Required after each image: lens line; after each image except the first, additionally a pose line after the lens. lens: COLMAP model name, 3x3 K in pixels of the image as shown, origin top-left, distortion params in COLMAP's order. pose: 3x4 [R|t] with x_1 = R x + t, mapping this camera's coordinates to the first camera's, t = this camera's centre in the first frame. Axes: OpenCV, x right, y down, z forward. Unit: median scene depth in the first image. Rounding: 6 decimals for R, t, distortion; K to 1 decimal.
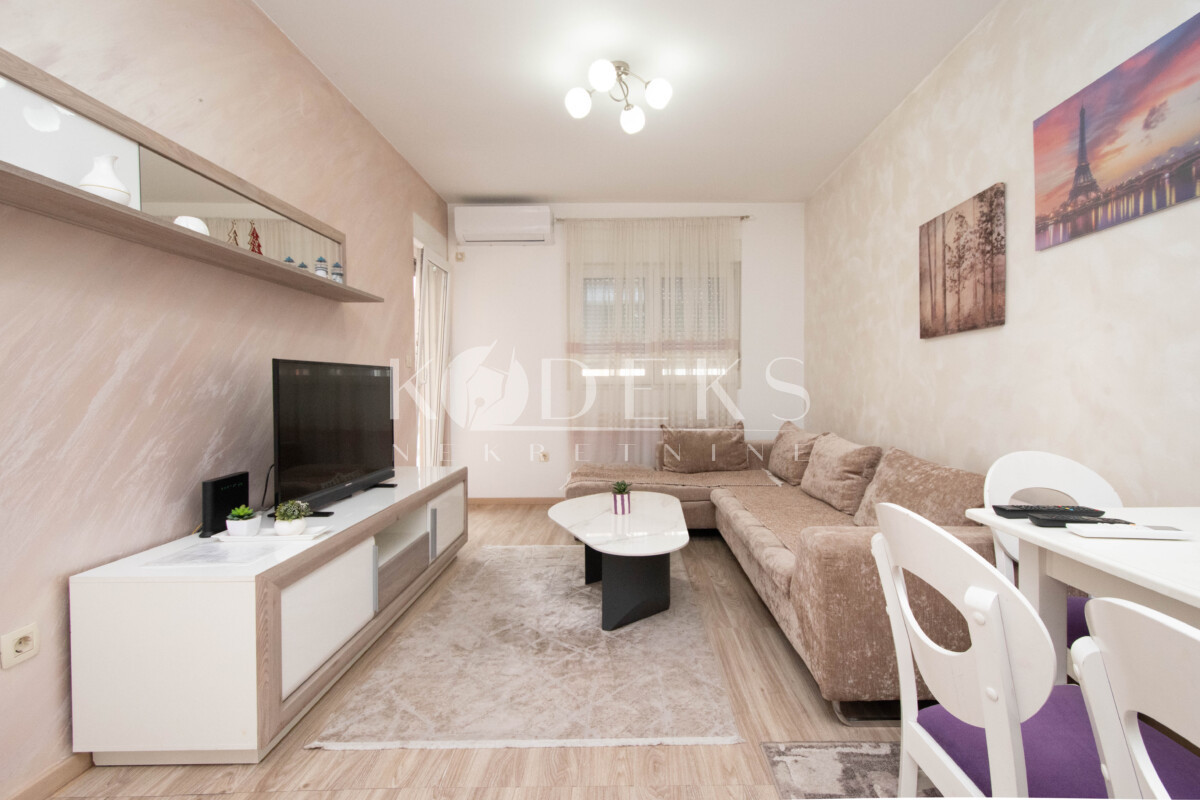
lens RADIAL K [[531.2, 0, 630.3], [0, 531.2, 402.2], [0, 0, 1]] dist [0.004150, -0.000550]
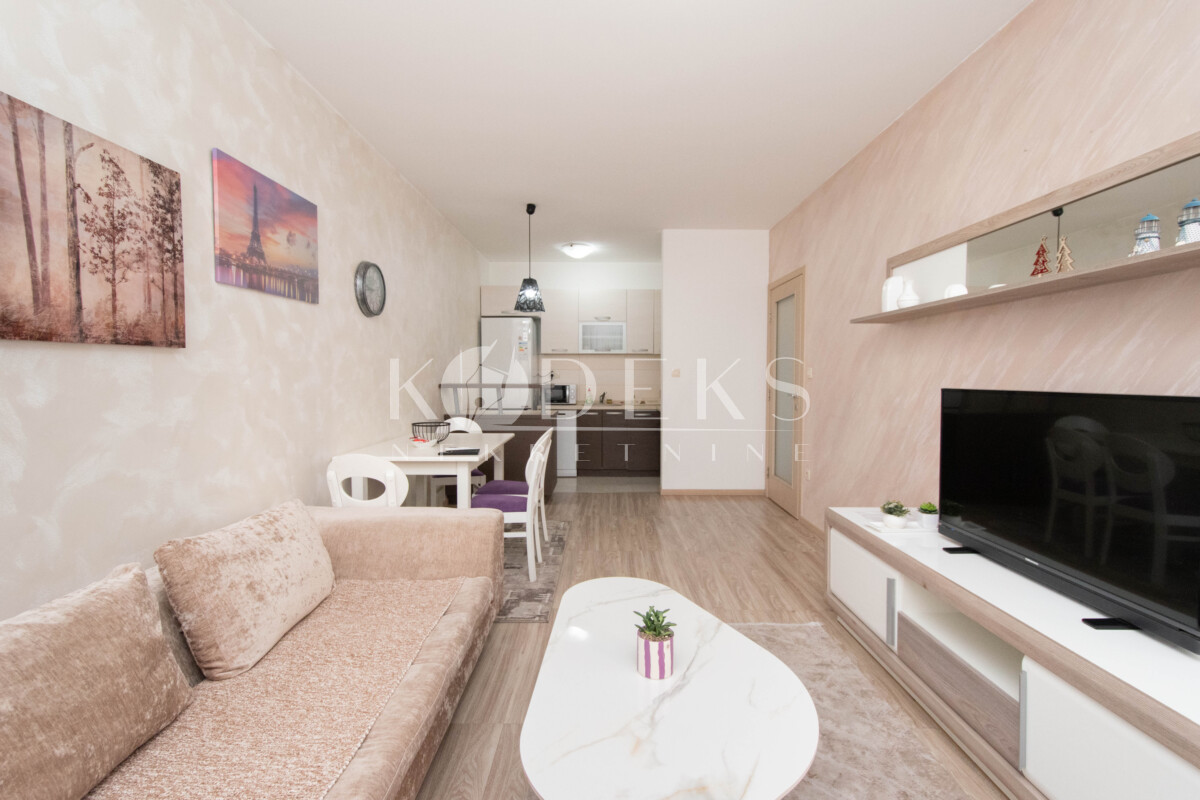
lens RADIAL K [[531.2, 0, 595.7], [0, 531.2, 399.5], [0, 0, 1]] dist [0.004150, -0.000550]
pose [[-0.999539, 0.003282, 0.030186, 0.029352], [0.005604, 0.997003, 0.077160, -0.122573], [-0.029842, 0.077294, -0.996562, 1.764383]]
